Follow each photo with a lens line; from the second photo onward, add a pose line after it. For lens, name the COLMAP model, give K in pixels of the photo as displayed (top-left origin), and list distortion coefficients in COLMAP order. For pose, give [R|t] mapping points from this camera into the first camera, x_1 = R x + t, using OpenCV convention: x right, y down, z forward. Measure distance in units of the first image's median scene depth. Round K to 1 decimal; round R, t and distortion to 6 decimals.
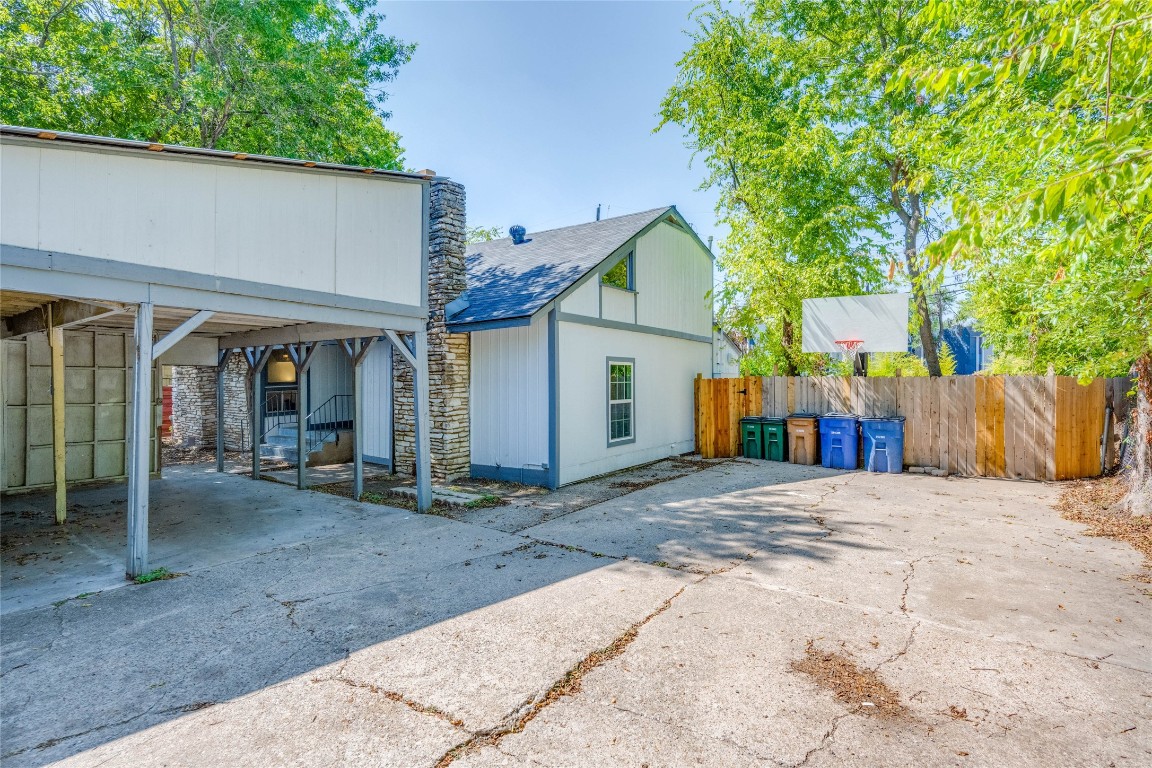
lens RADIAL K [[515.1, 0, 578.0], [0, 515.1, 386.2], [0, 0, 1]] dist [-0.003233, 0.000414]
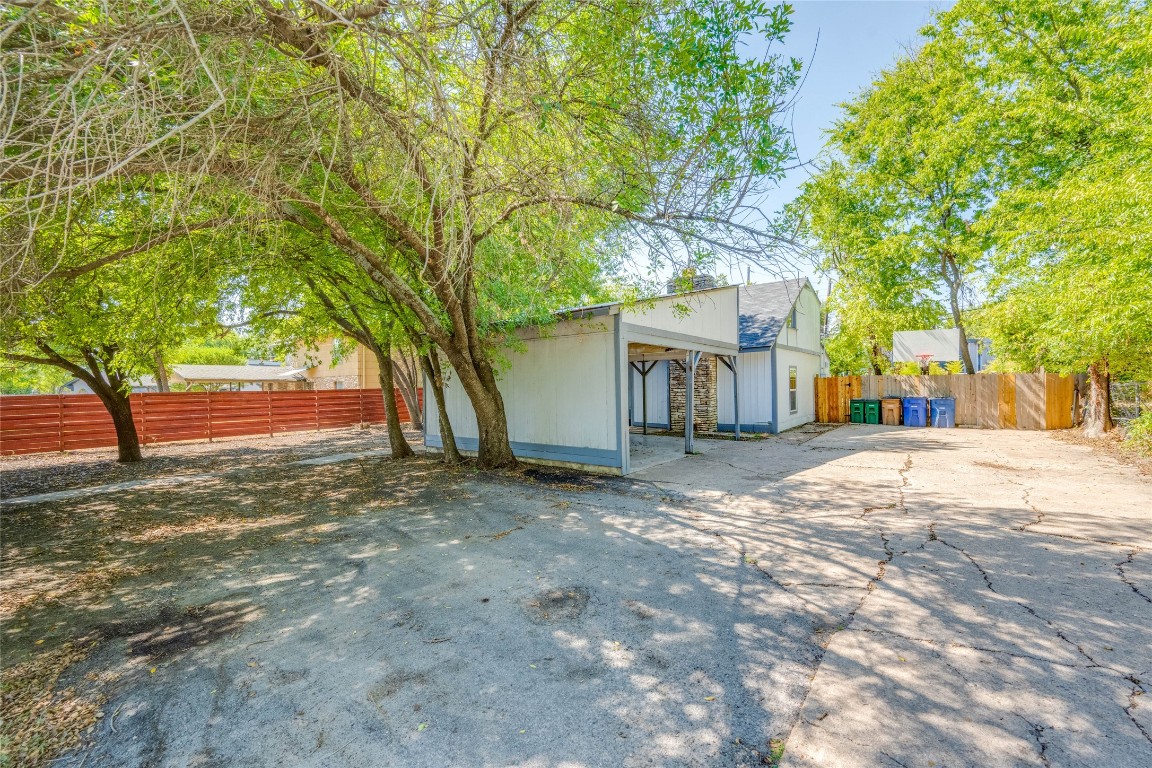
lens RADIAL K [[438.9, 0, 576.0], [0, 438.9, 384.0], [0, 0, 1]] dist [-0.000434, -0.000143]
pose [[0.998699, -0.010545, -0.049888, -0.594637], [0.010227, 0.999926, -0.006627, 0.010811], [0.049954, 0.006109, 0.998733, -0.578698]]
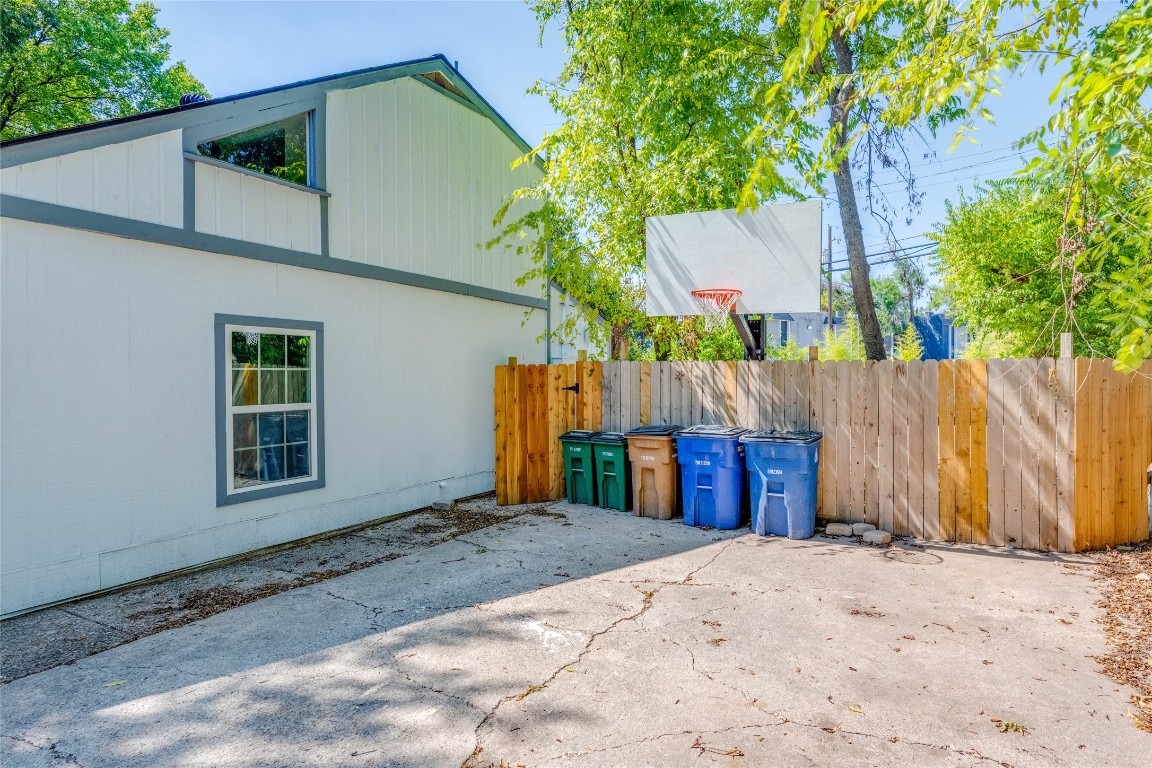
lens RADIAL K [[580.3, 0, 601.6], [0, 580.3, 384.2], [0, 0, 1]] dist [0.000905, 0.000215]
pose [[0.992923, -0.000579, 0.118757, 0.322667], [0.000001, 0.999988, 0.004862, 0.003843], [-0.118758, -0.004827, 0.992911, 0.402476]]
